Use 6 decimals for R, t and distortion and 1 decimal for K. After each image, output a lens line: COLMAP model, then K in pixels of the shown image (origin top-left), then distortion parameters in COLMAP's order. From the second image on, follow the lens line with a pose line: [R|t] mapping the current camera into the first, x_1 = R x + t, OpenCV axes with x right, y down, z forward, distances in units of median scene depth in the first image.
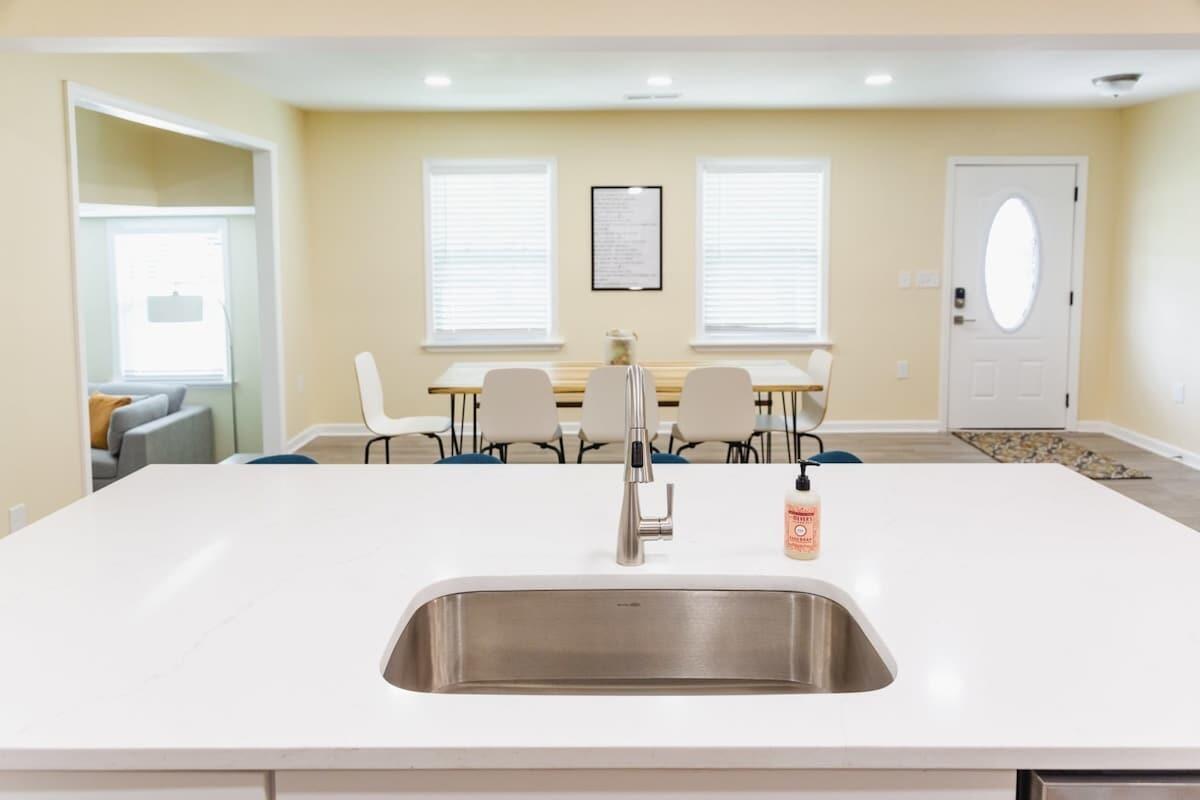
lens RADIAL K [[1317.9, 0, 600.0], [0, 1317.9, 400.0], [0, 0, 1]] dist [-0.003702, 0.063048]
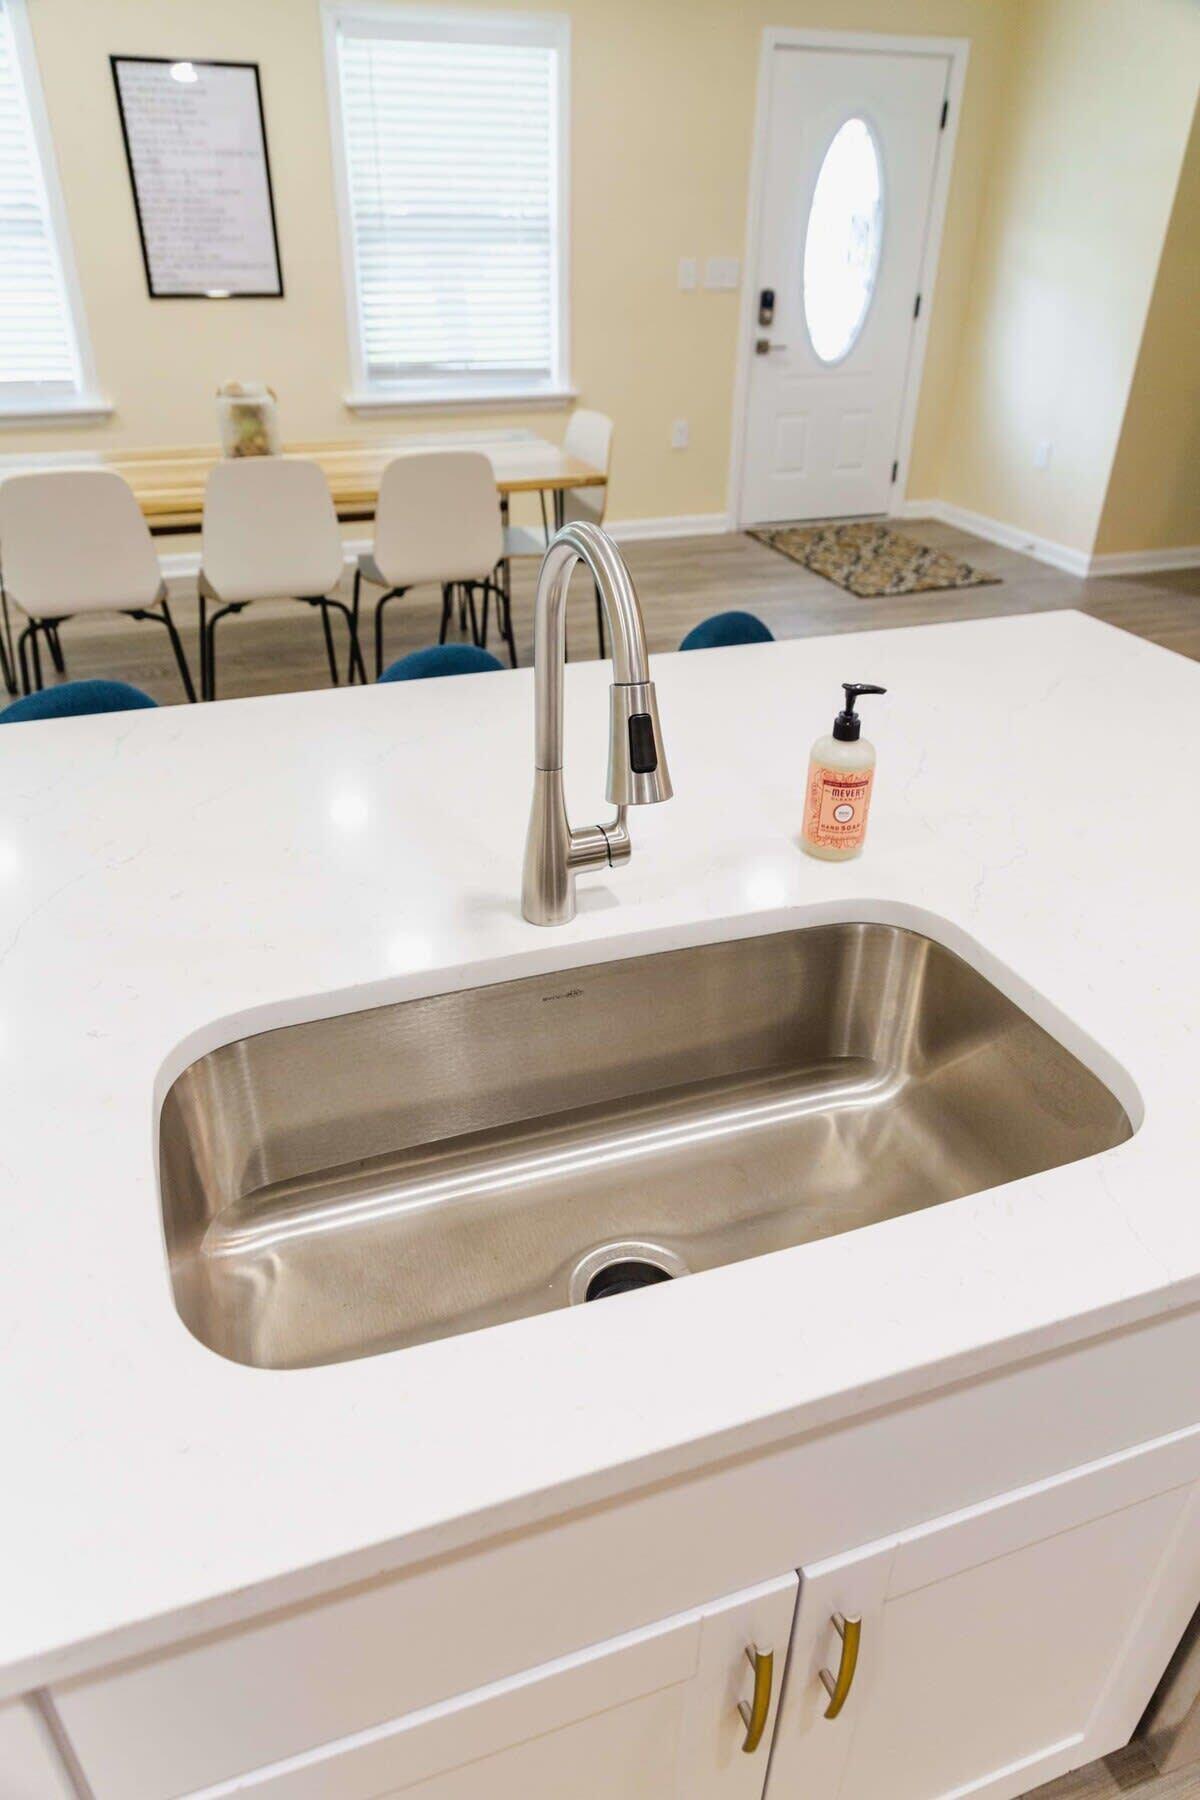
lens RADIAL K [[1224.8, 0, 598.4], [0, 1224.8, 1026.2], [0, 0, 1]] dist [0.004221, 0.005219]
pose [[0.888982, -0.243545, 0.387811, -0.119634], [0.039921, 0.884846, 0.464171, -0.048649], [-0.456199, -0.397157, 0.796334, 0.420379]]
